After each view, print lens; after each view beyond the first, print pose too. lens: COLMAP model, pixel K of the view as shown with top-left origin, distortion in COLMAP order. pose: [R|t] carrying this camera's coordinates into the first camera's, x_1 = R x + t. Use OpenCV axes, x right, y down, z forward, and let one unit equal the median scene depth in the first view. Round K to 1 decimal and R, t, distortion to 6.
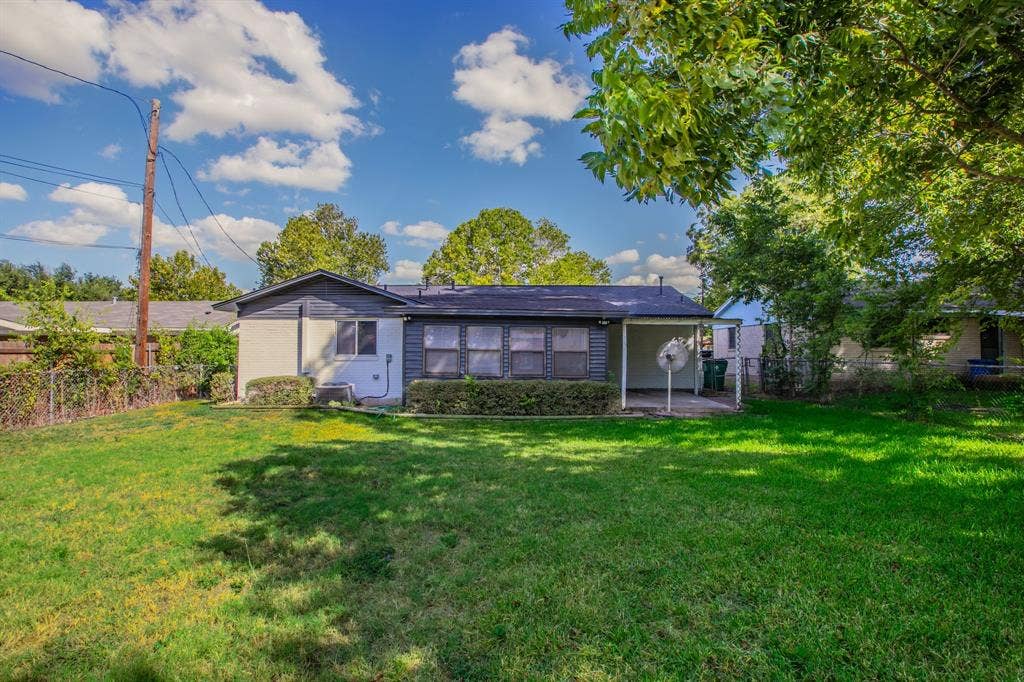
lens RADIAL K [[455.2, 0, 512.0], [0, 455.2, 341.0], [0, 0, 1]] dist [-0.000510, -0.000285]
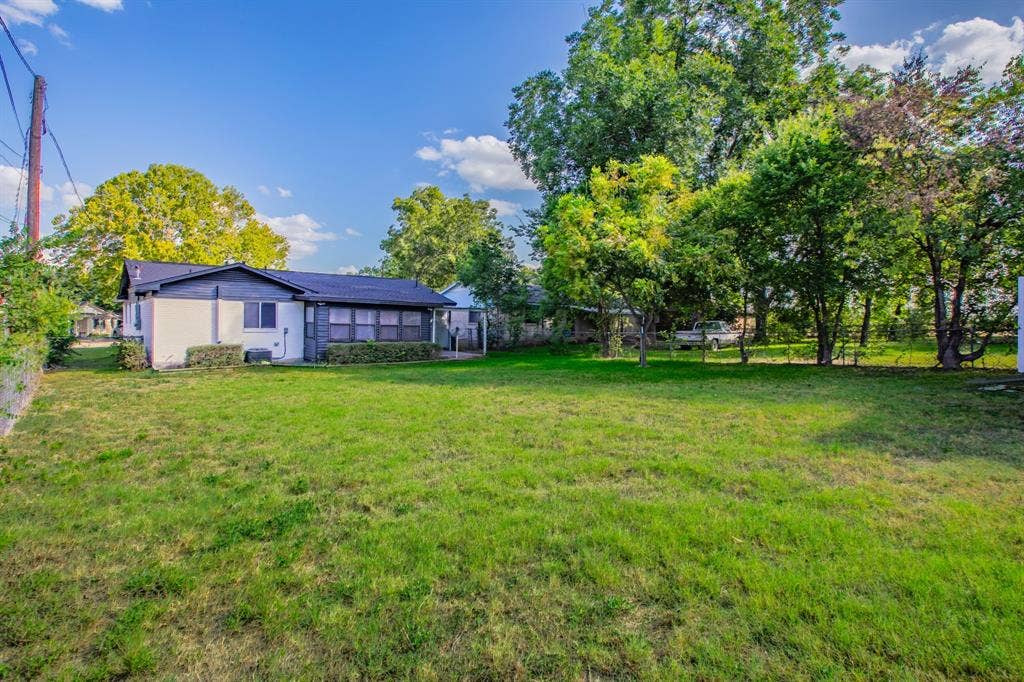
lens RADIAL K [[455.2, 0, 512.0], [0, 455.2, 341.0], [0, 0, 1]] dist [-0.000510, -0.000285]
pose [[0.741729, -0.022202, 0.670333, -0.704676], [-0.011555, 0.998881, 0.045870, -0.001425], [-0.670601, -0.041769, 0.740642, -0.502305]]
